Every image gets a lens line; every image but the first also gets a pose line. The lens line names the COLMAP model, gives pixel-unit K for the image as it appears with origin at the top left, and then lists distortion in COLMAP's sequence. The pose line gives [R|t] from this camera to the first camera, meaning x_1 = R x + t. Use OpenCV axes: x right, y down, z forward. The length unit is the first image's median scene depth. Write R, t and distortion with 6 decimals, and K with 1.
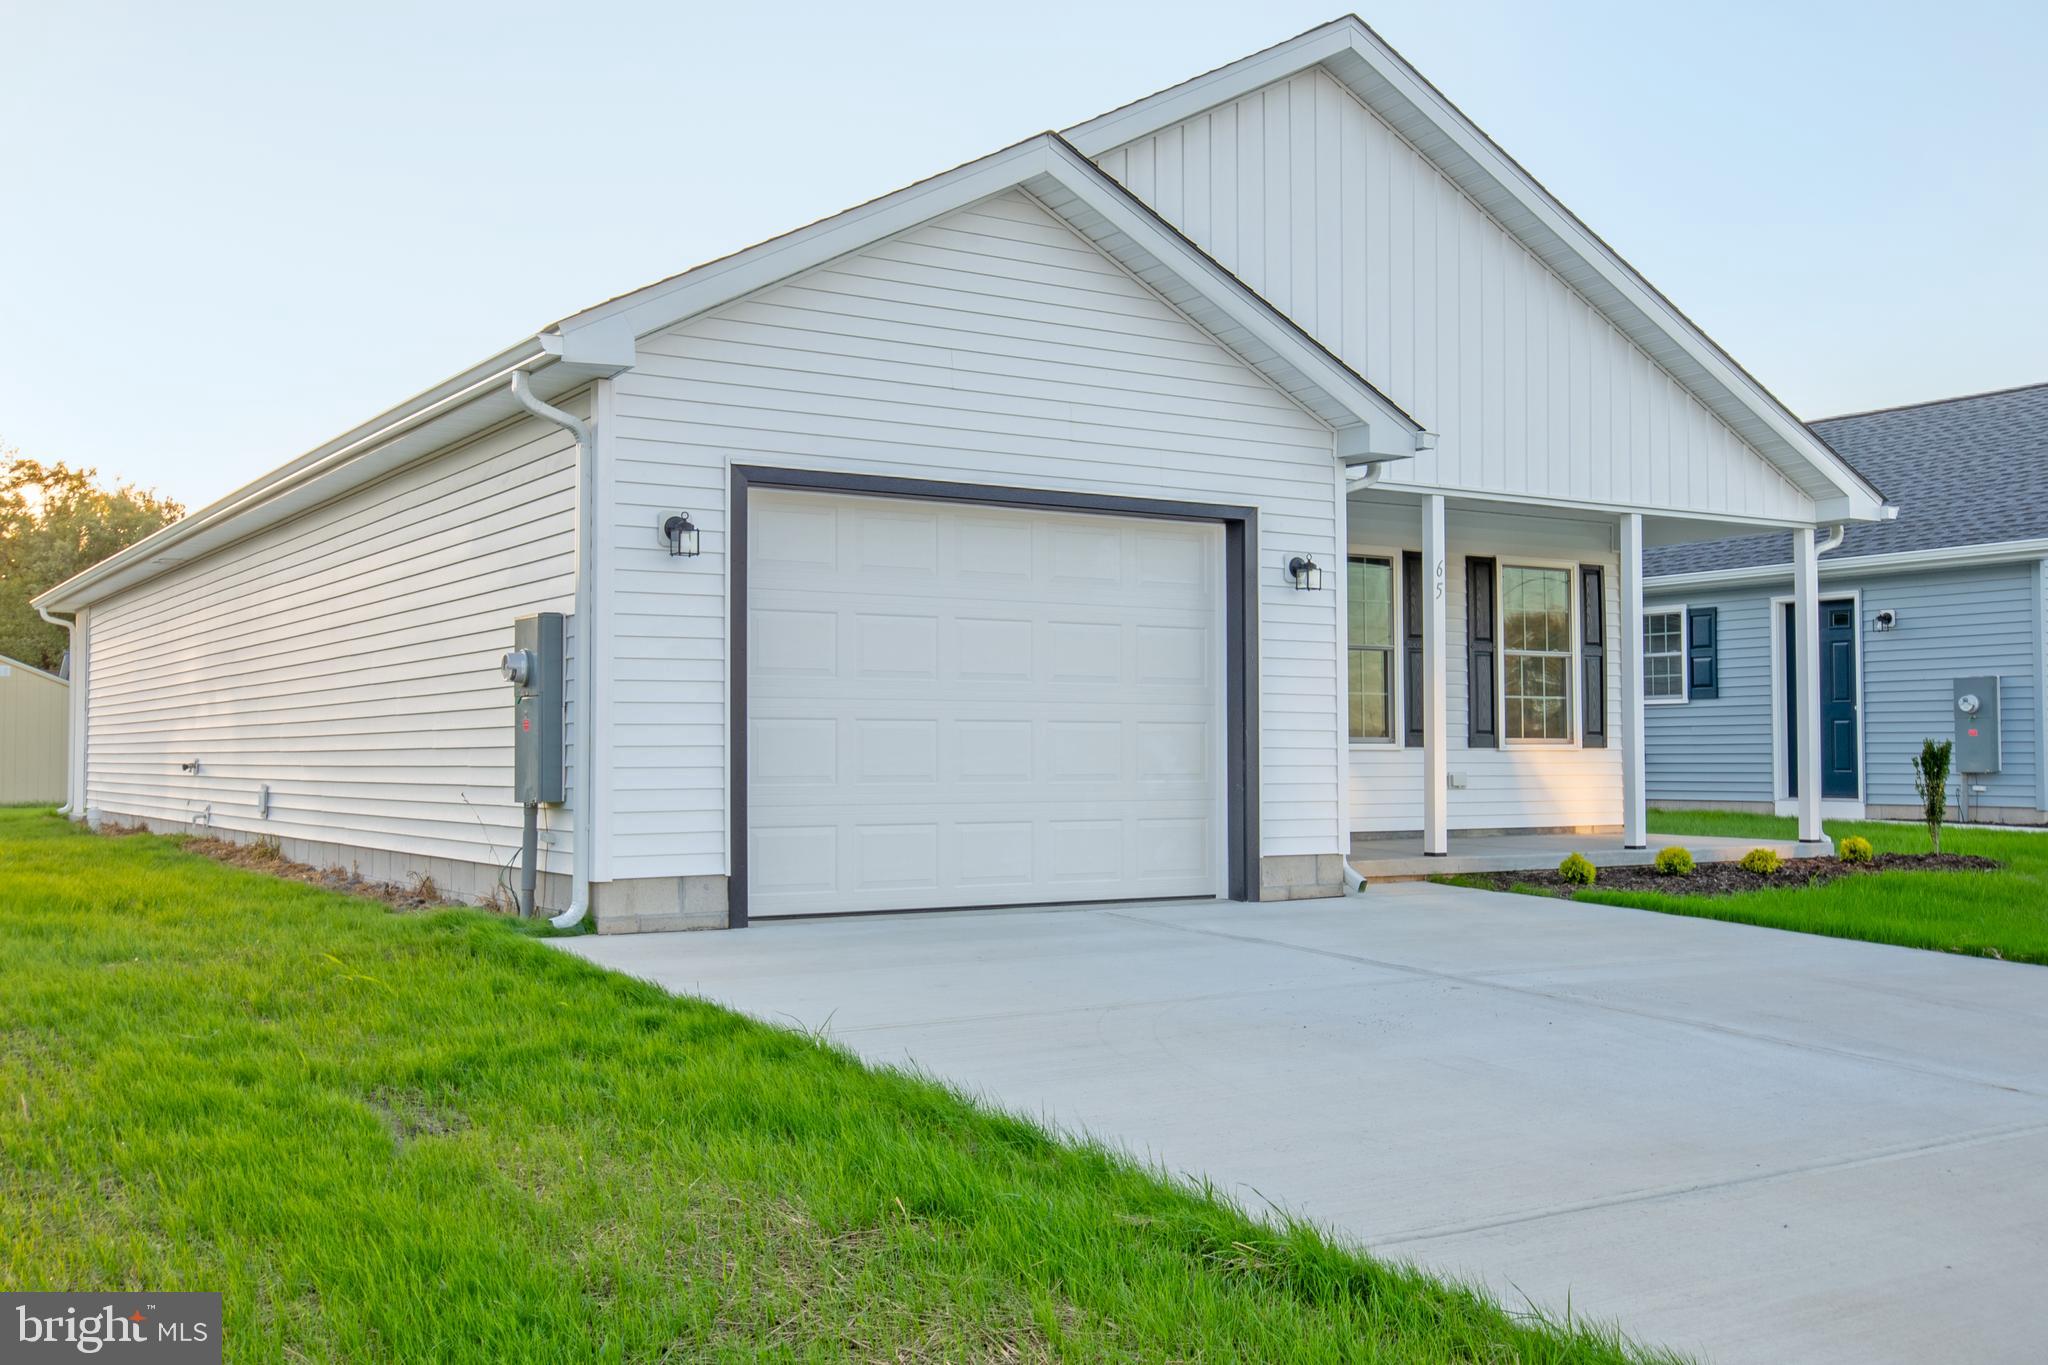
lens RADIAL K [[1981.9, 0, 1033.8], [0, 1981.9, 686.1], [0, 0, 1]] dist [0.013155, 0.000000]
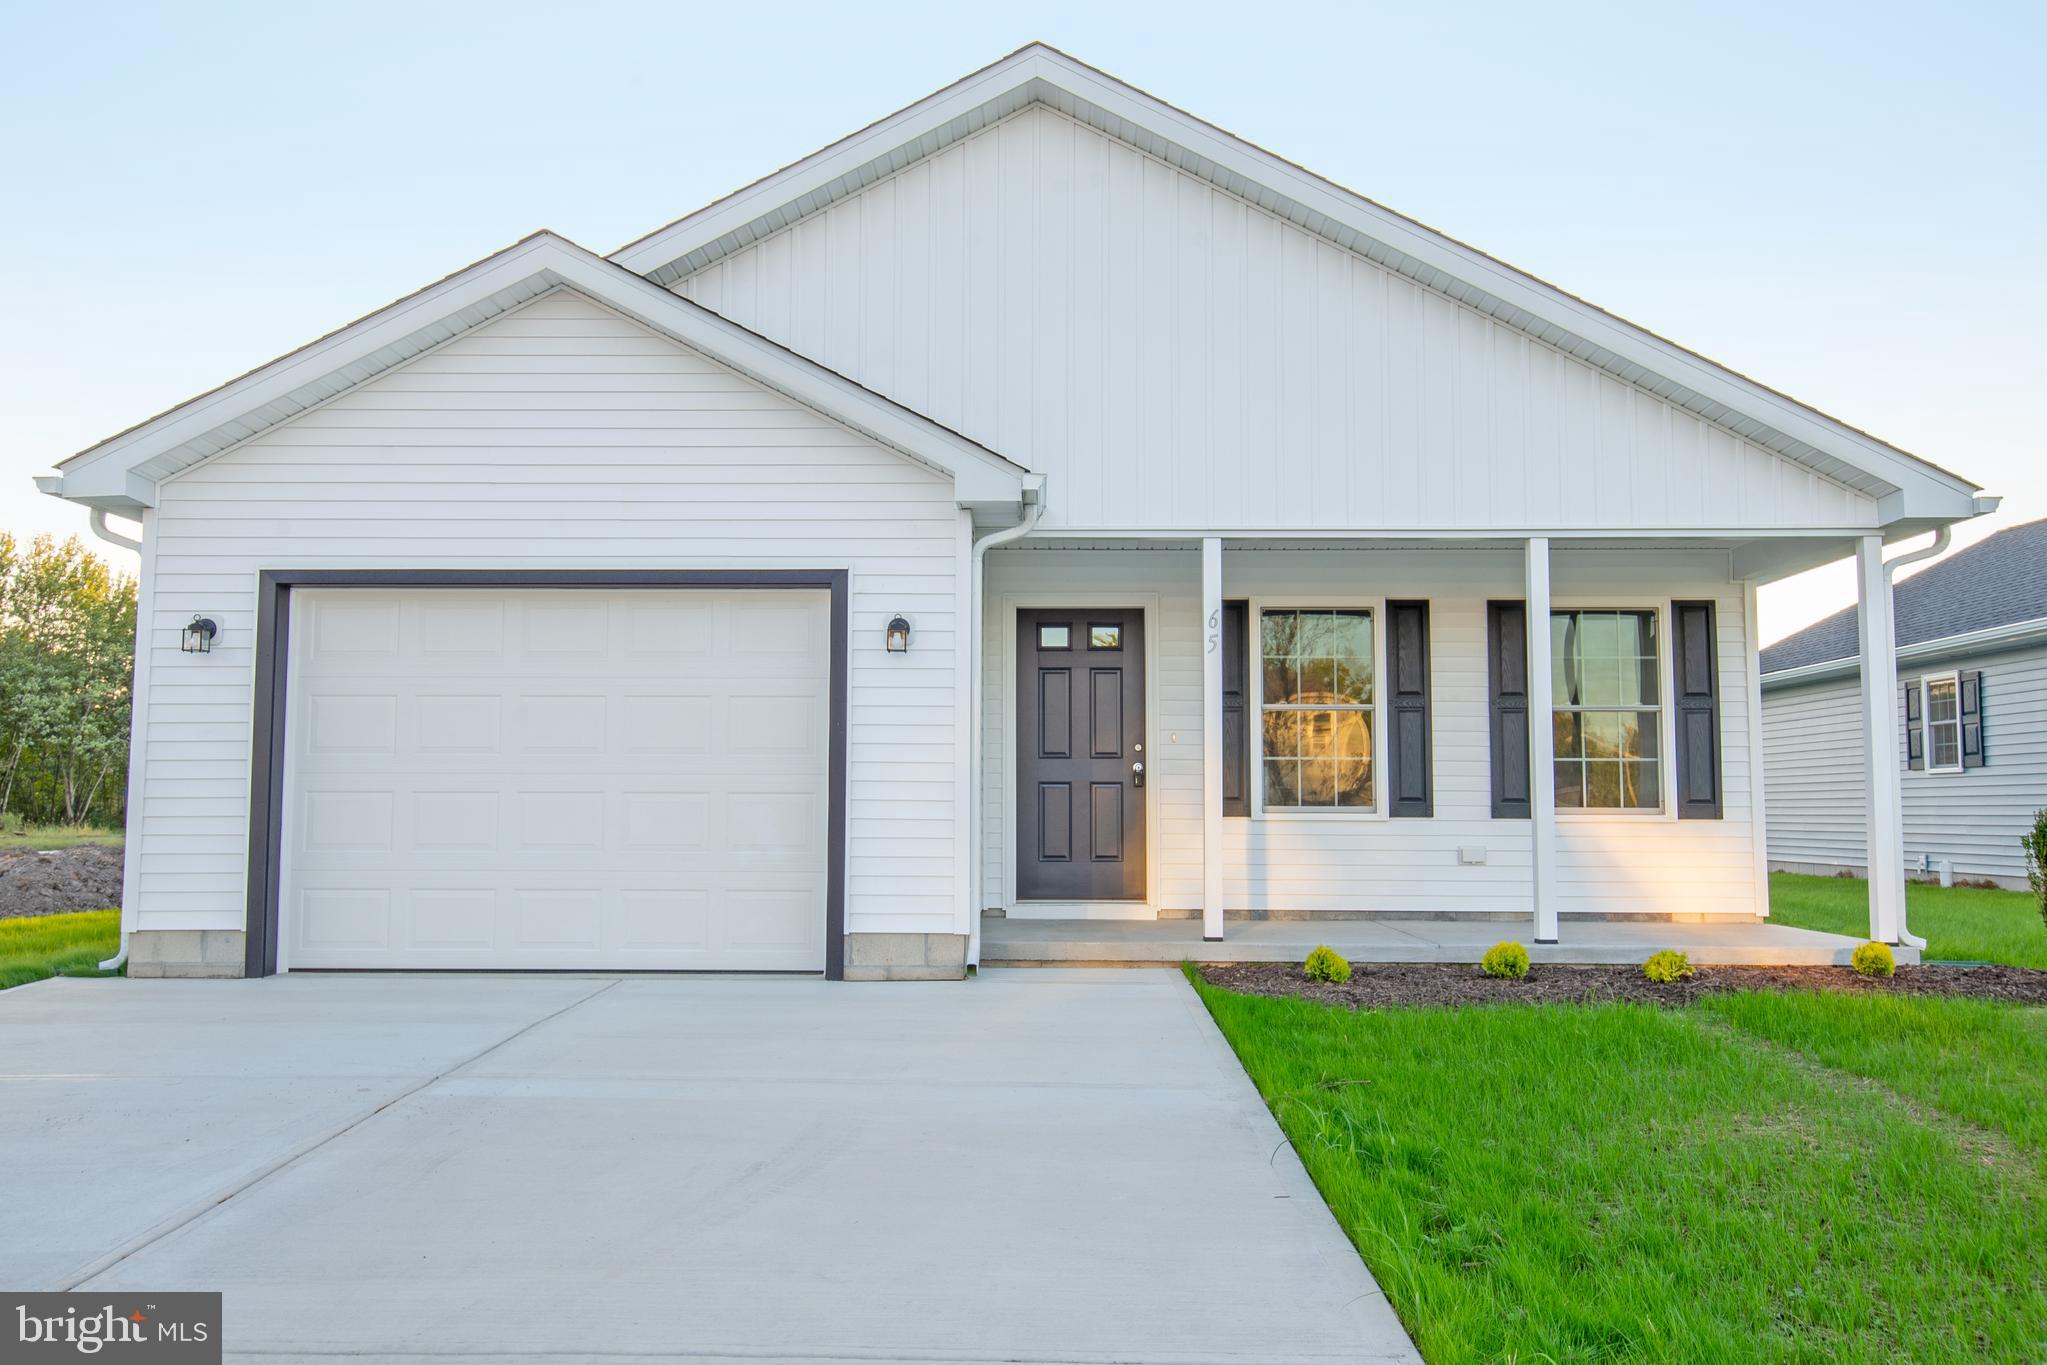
lens RADIAL K [[1633.6, 0, 1024.7], [0, 1633.6, 687.0], [0, 0, 1]] dist [0.018862, 0.003661]
pose [[0.830670, -0.042148, -0.555167, 0.543408], [0.015816, 0.998514, -0.052141, 0.008998], [0.556540, 0.034532, 0.830103, 0.339048]]
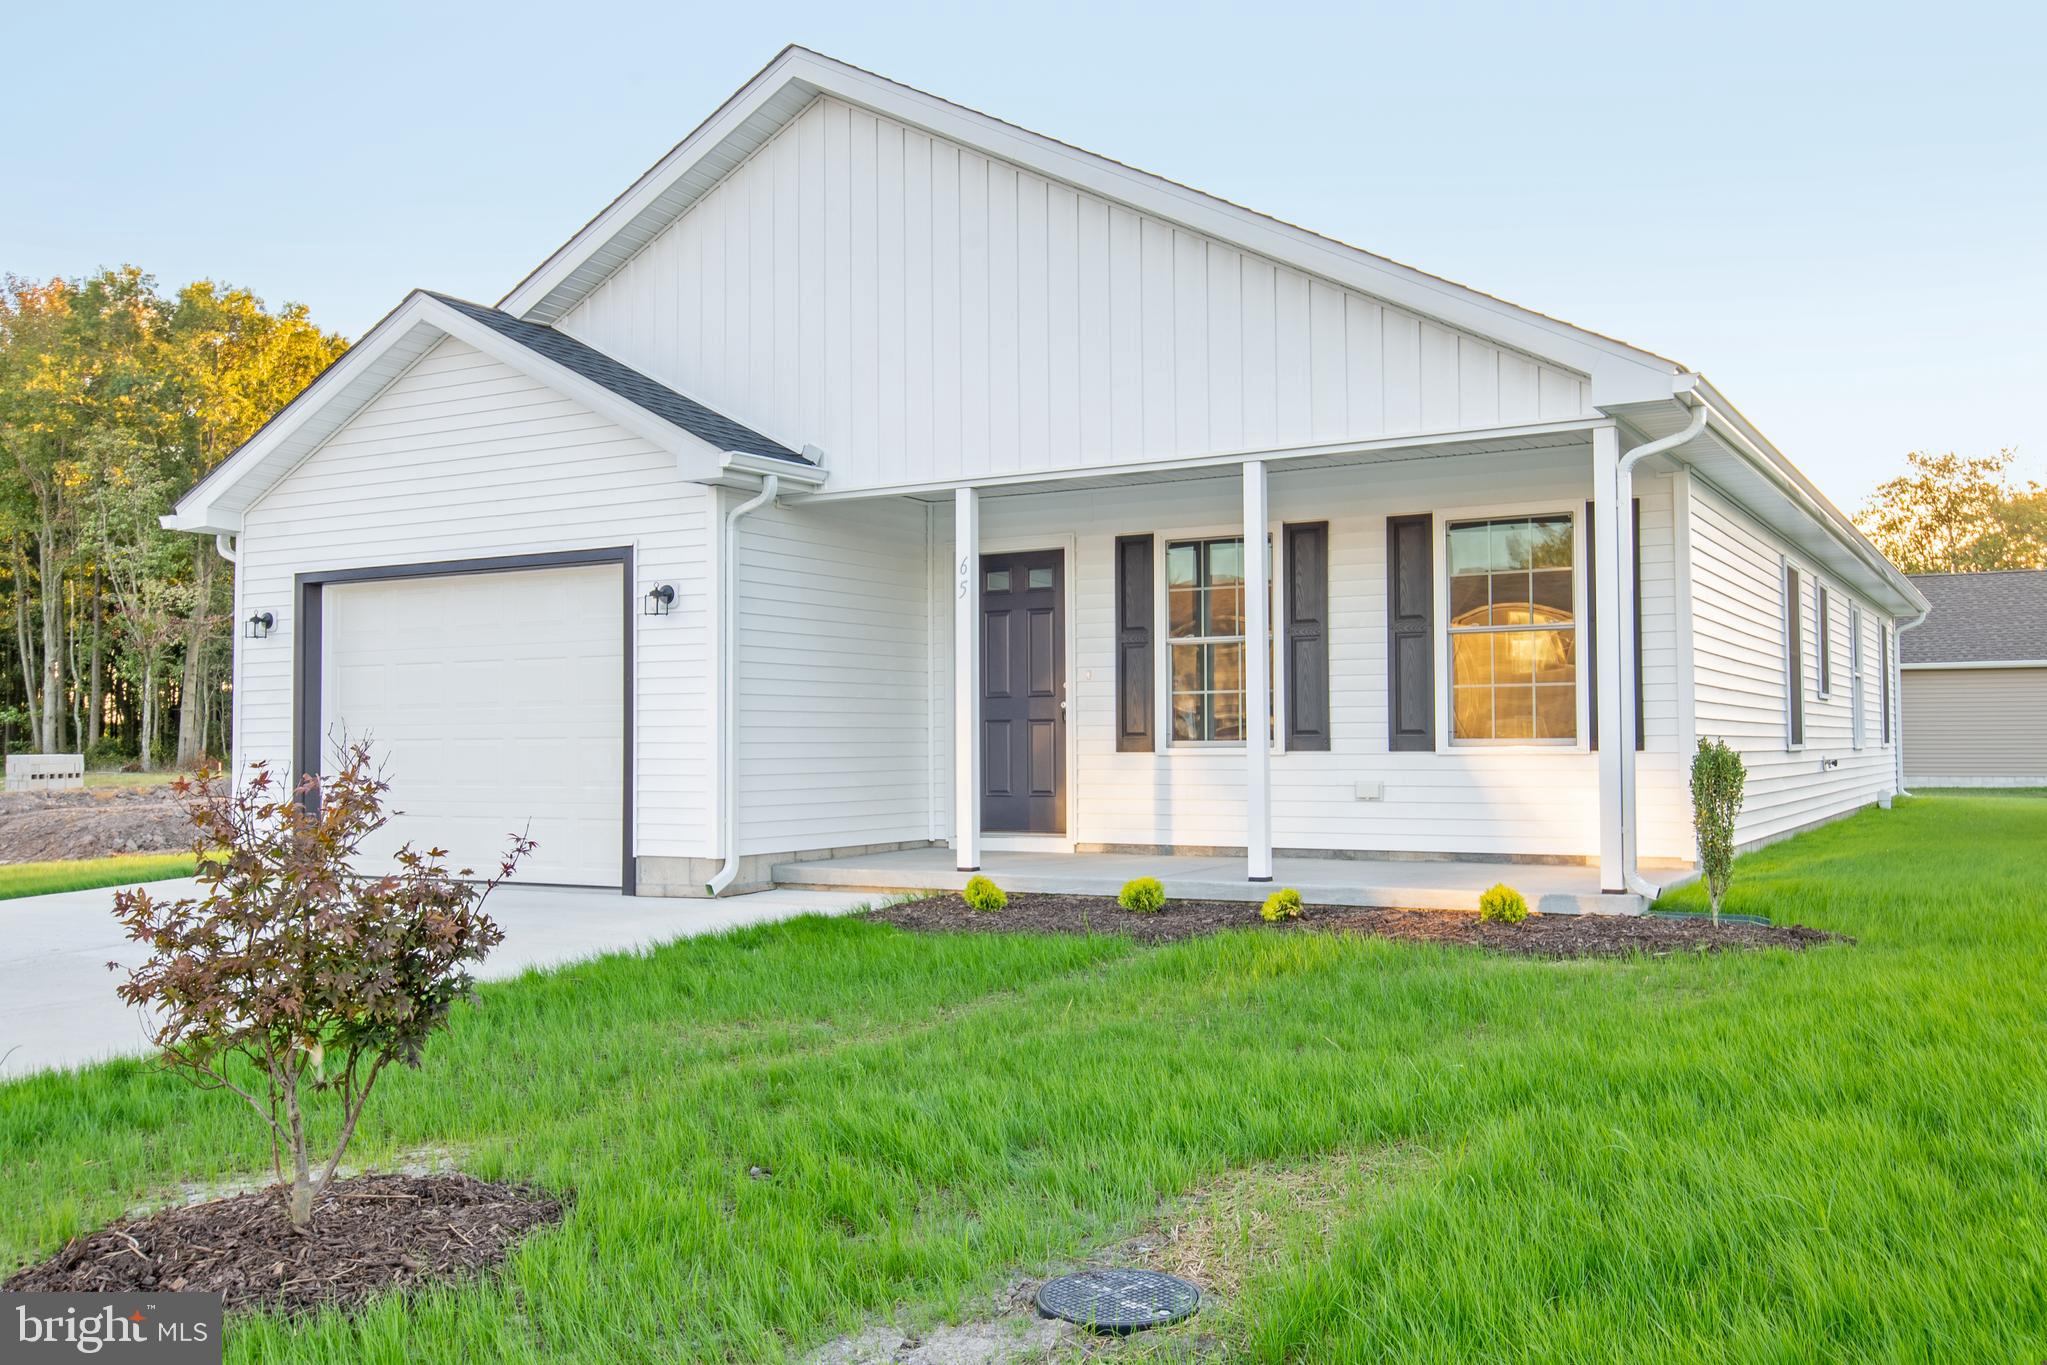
lens RADIAL K [[1796.7, 0, 1029.6], [0, 1796.7, 682.6], [0, 0, 1]] dist [0.039640, -0.007302]
pose [[0.457617, -0.038225, -0.888327, 0.976033], [0.036544, 0.999040, -0.024164, 0.018210], [0.888398, -0.021405, 0.458574, 0.635201]]
